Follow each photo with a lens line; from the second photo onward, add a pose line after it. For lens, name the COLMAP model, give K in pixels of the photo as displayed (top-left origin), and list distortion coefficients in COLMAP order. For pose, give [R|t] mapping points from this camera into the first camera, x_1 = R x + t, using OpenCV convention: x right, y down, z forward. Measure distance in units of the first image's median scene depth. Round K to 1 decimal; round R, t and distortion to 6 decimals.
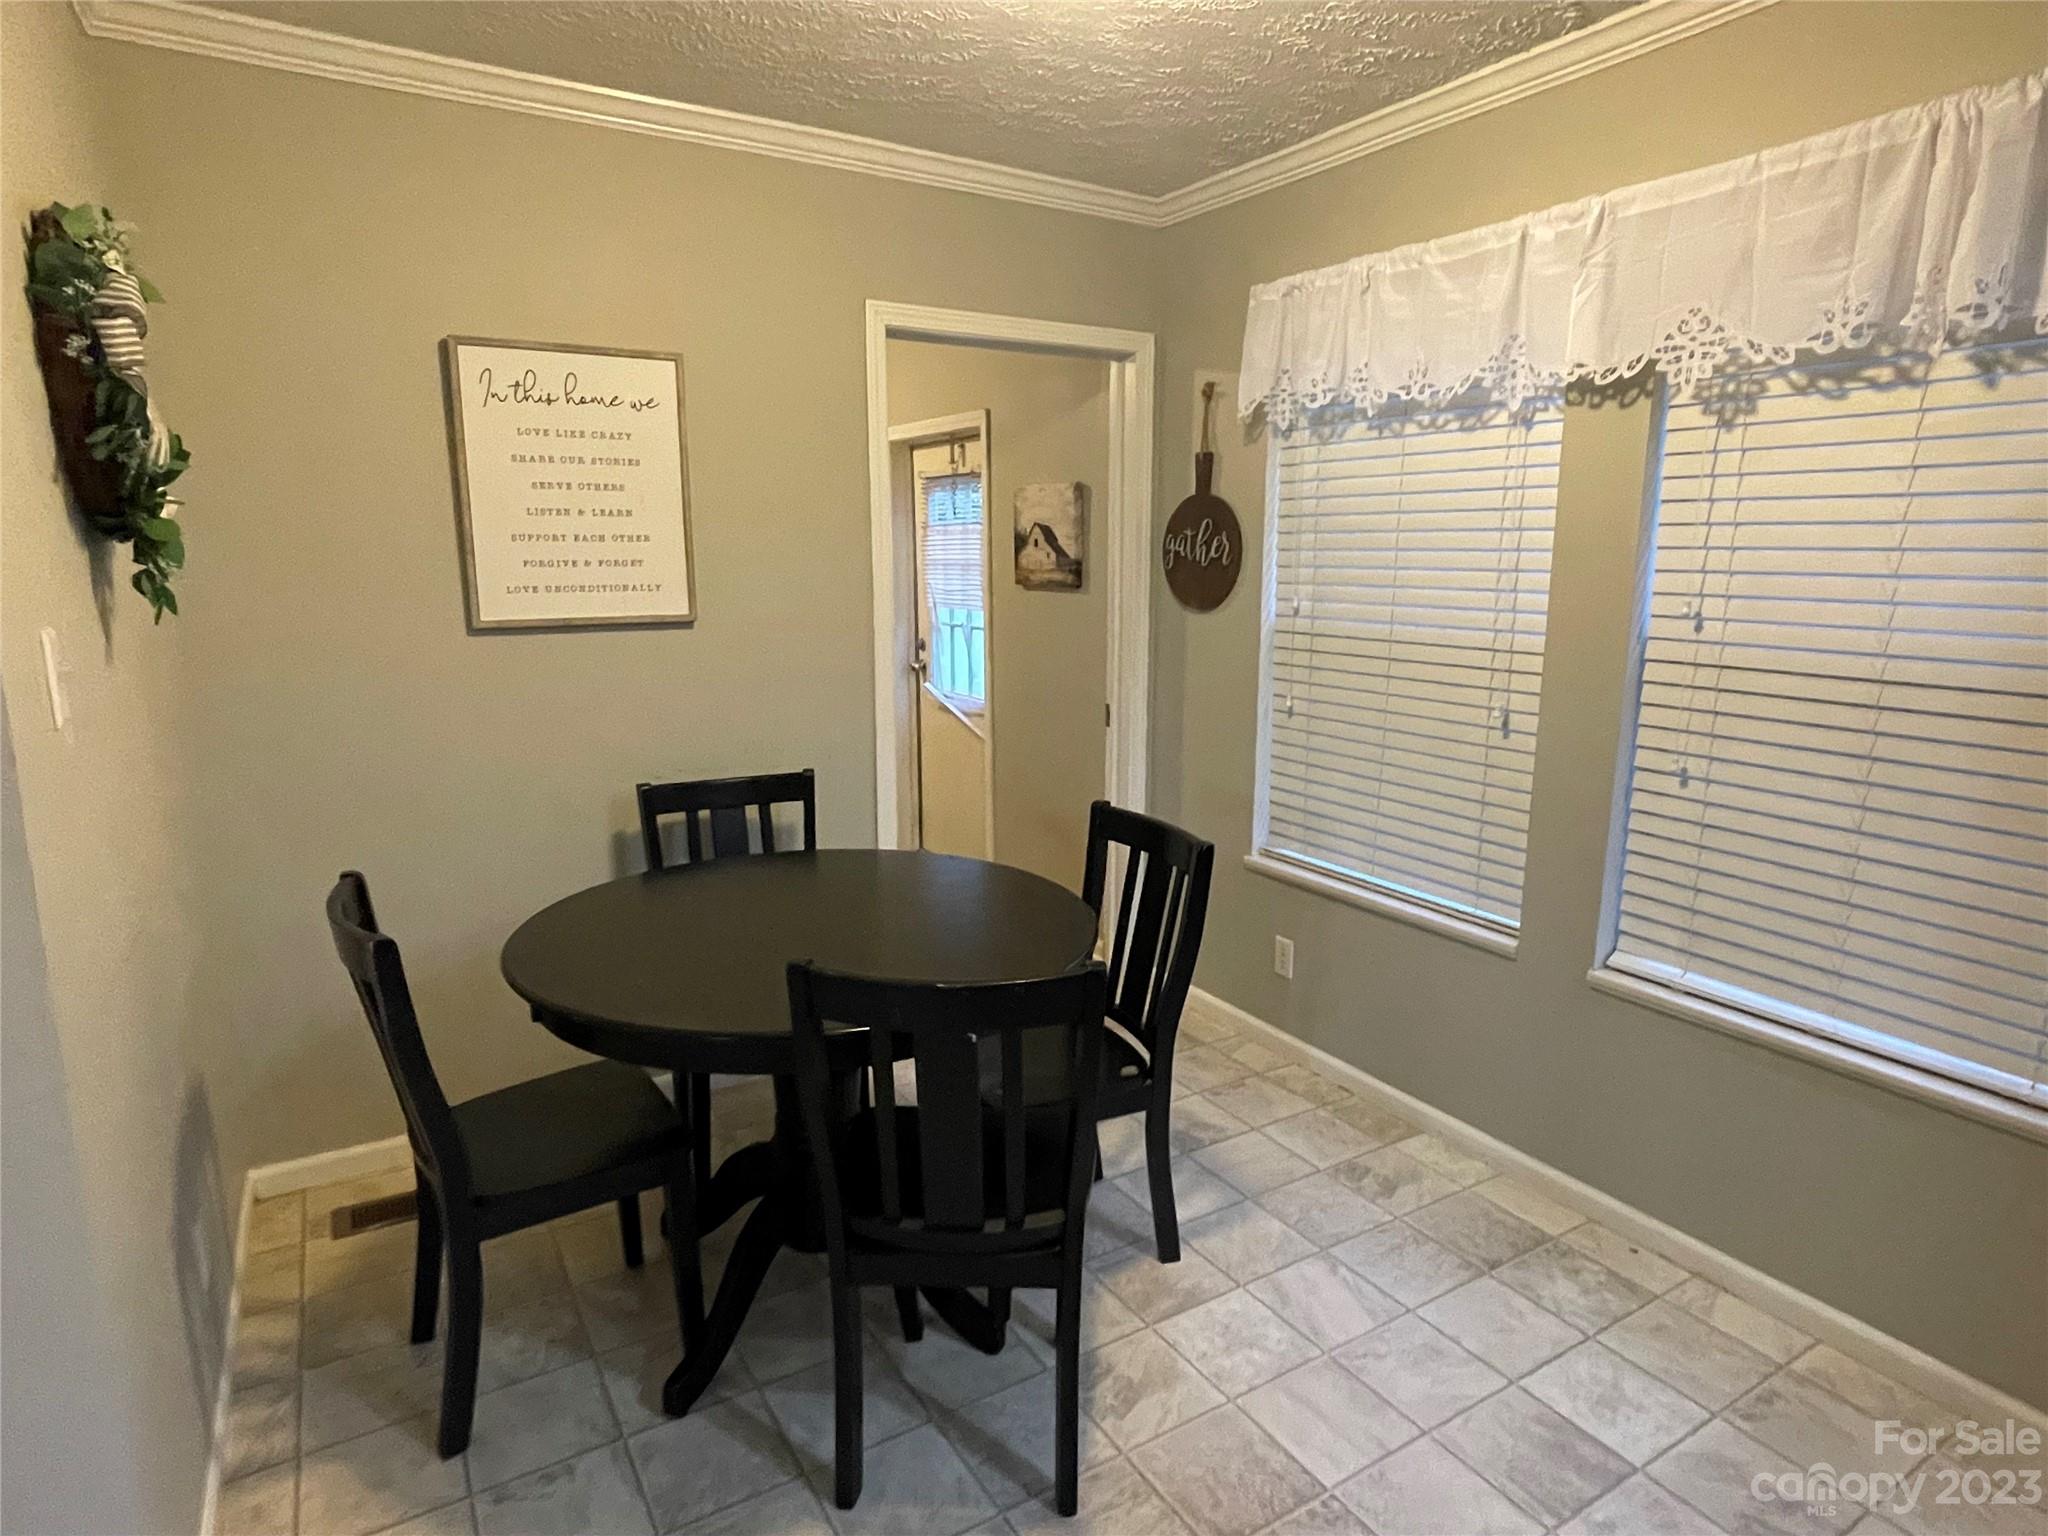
lens RADIAL K [[1133.2, 0, 1027.3], [0, 1133.2, 764.1], [0, 0, 1]] dist [-0.006281, -0.001441]
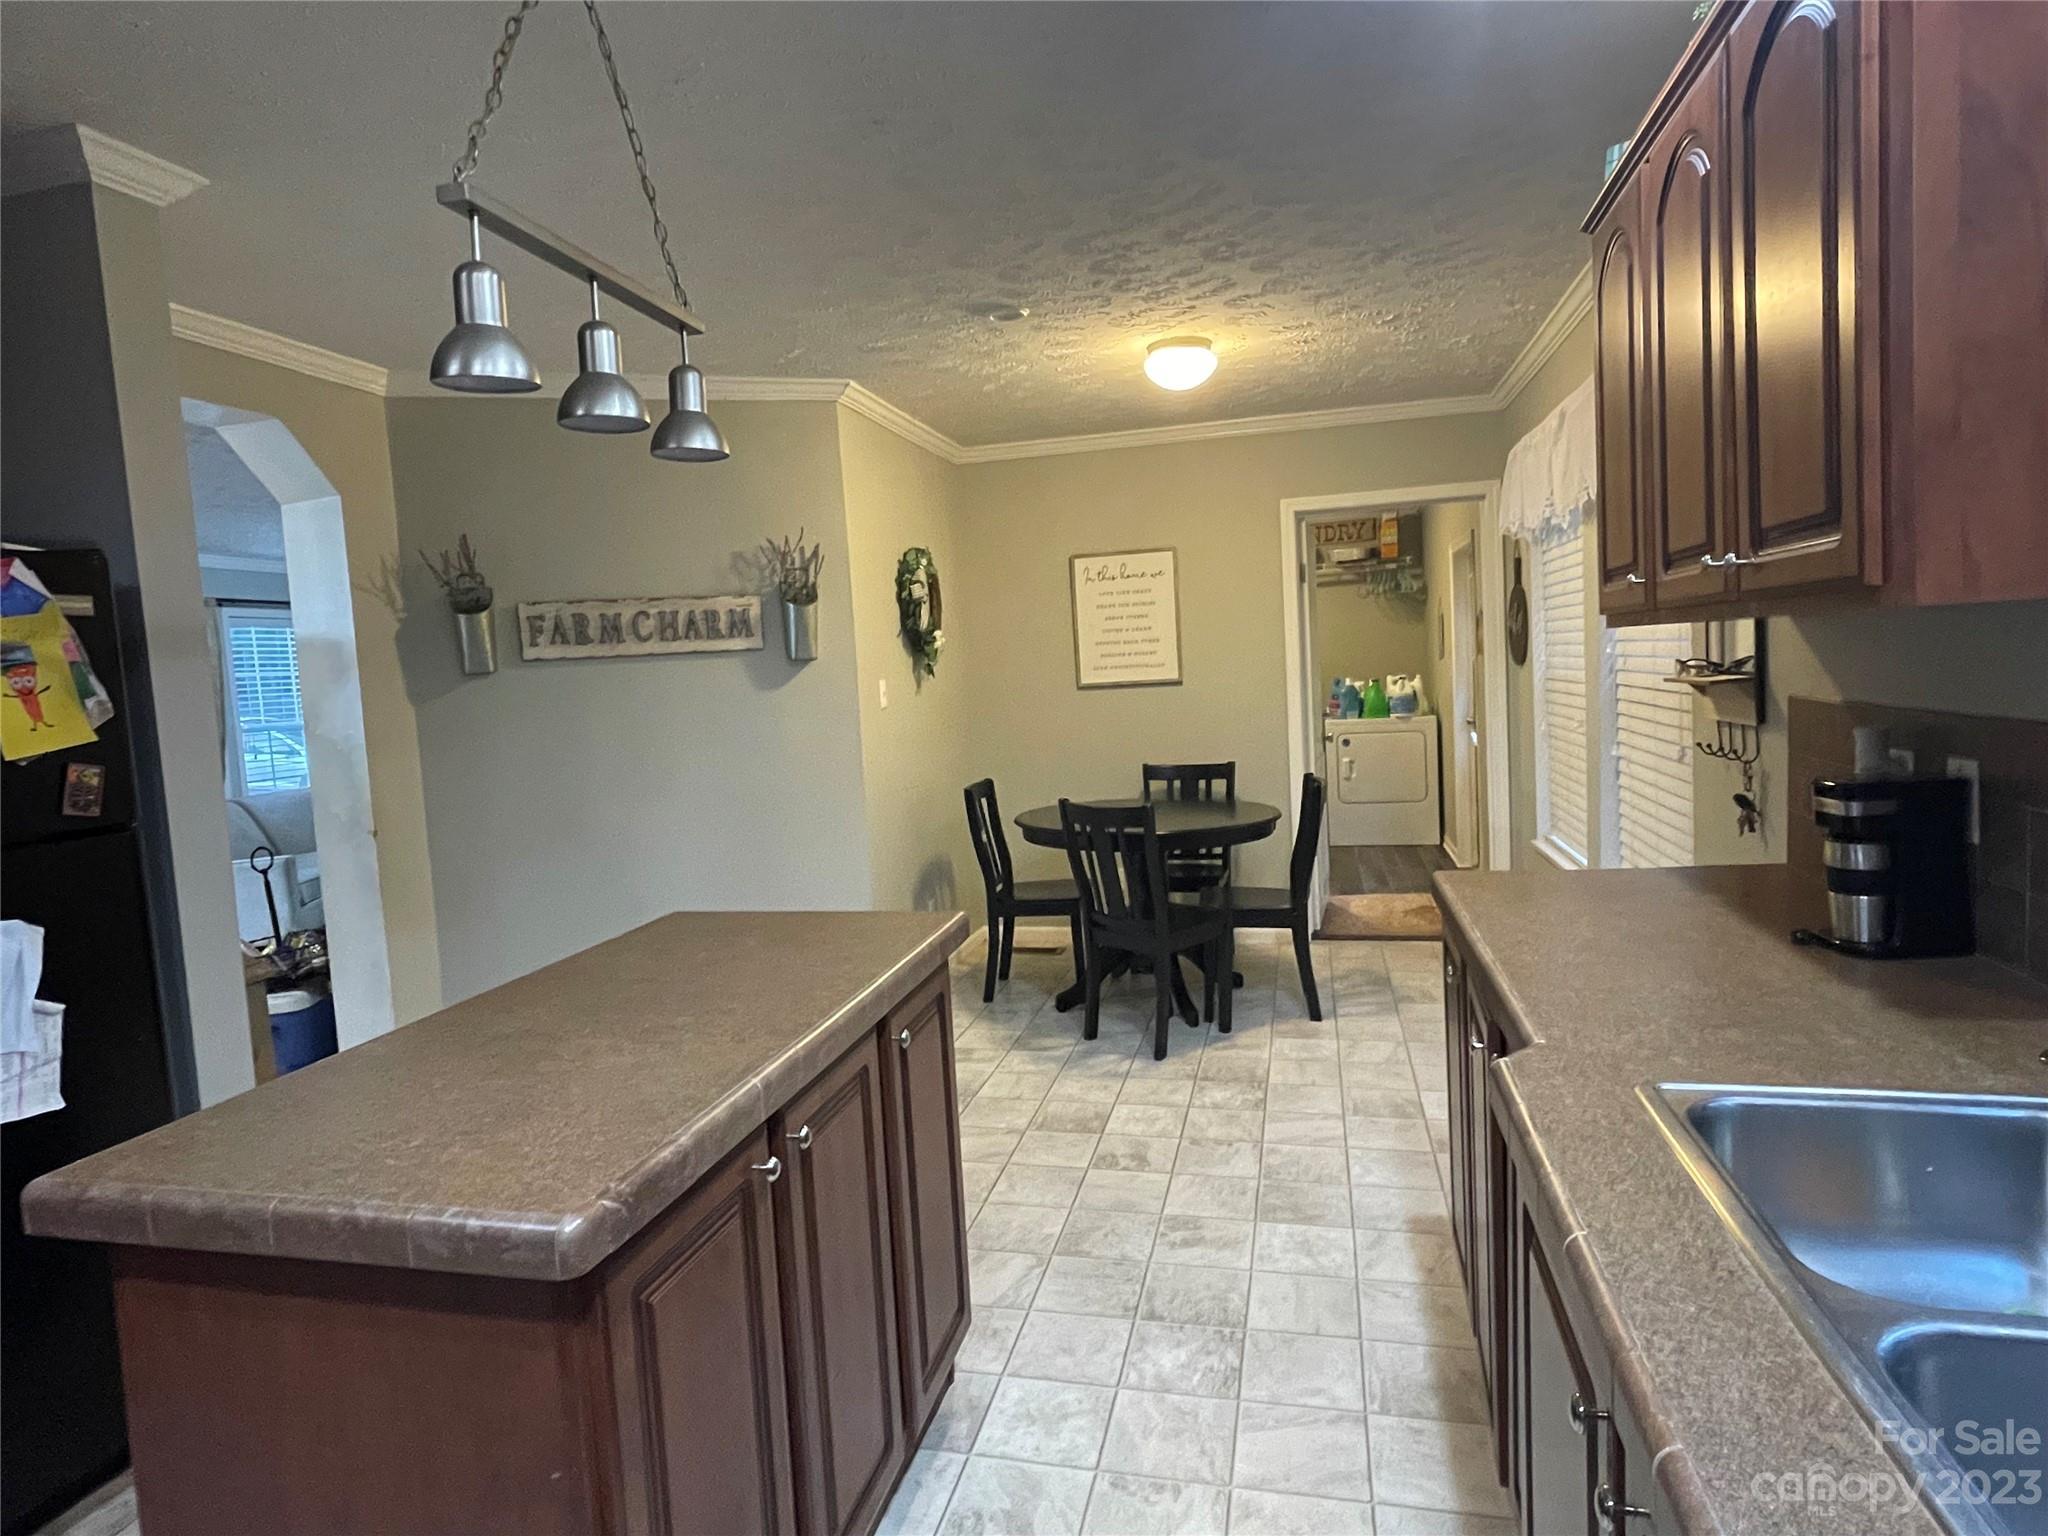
lens RADIAL K [[1133.2, 0, 1023.2], [0, 1133.2, 761.2], [0, 0, 1]] dist [-0.006281, -0.001441]
pose [[0.697558, 0.020310, -0.716241, 0.969828], [-0.081572, 0.995350, -0.051220, 0.137901], [0.711870, 0.094154, 0.695971, -0.549654]]
